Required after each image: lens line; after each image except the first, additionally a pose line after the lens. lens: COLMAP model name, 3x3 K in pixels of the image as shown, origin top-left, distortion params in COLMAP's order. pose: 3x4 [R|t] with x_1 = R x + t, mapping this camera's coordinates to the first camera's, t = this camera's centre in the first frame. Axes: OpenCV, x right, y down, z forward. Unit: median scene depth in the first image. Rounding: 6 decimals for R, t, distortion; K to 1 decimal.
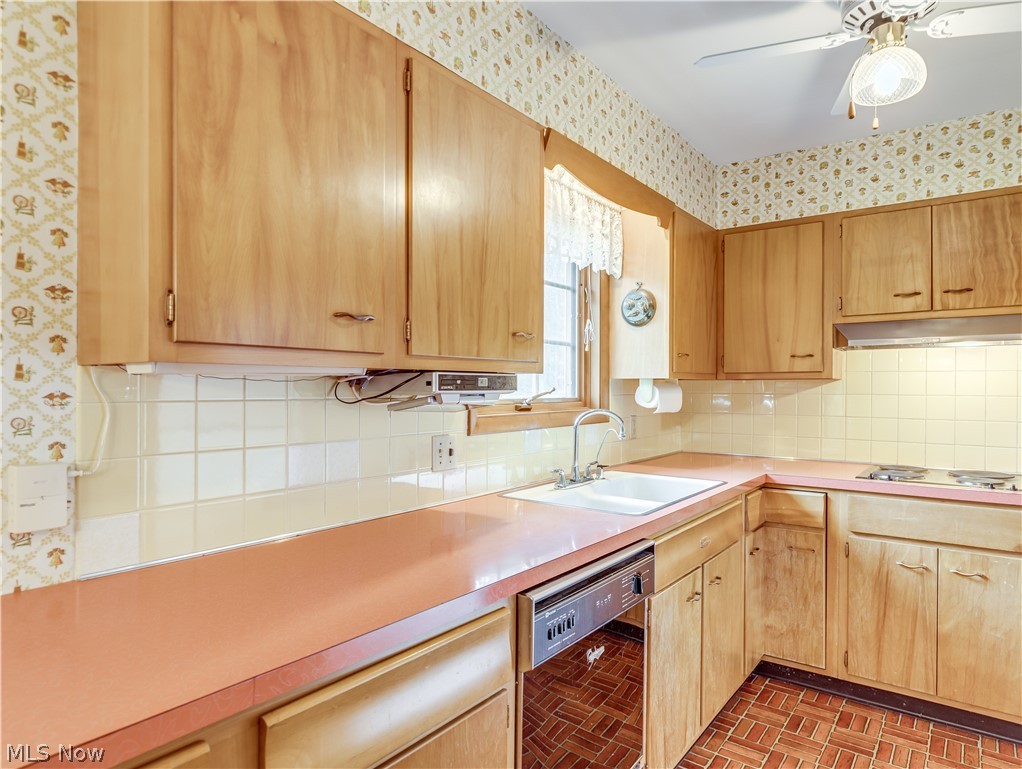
lens RADIAL K [[628.7, 0, 513.9], [0, 628.7, 396.7], [0, 0, 1]] dist [0.000443, 0.000712]
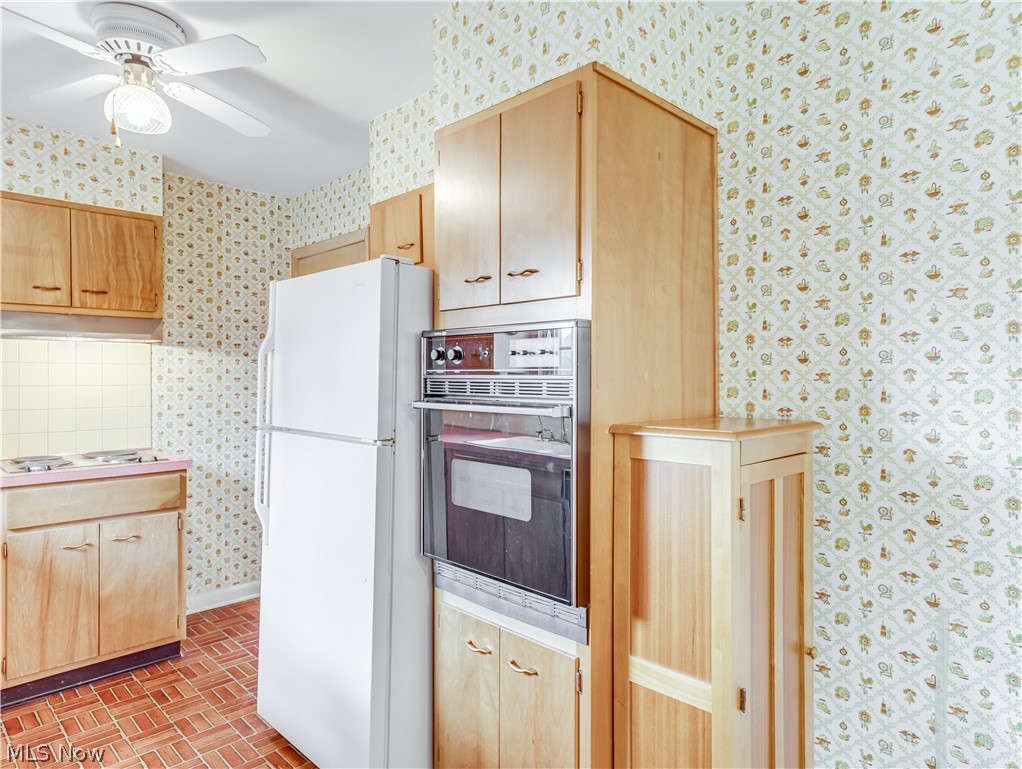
lens RADIAL K [[628.7, 0, 513.9], [0, 628.7, 396.7], [0, 0, 1]] dist [0.000443, 0.000712]
pose [[0.152872, -0.036246, 0.987581, -0.296208], [0.018231, 0.999261, 0.033853, -0.006682], [-0.988078, 0.012830, 0.153420, 0.097582]]
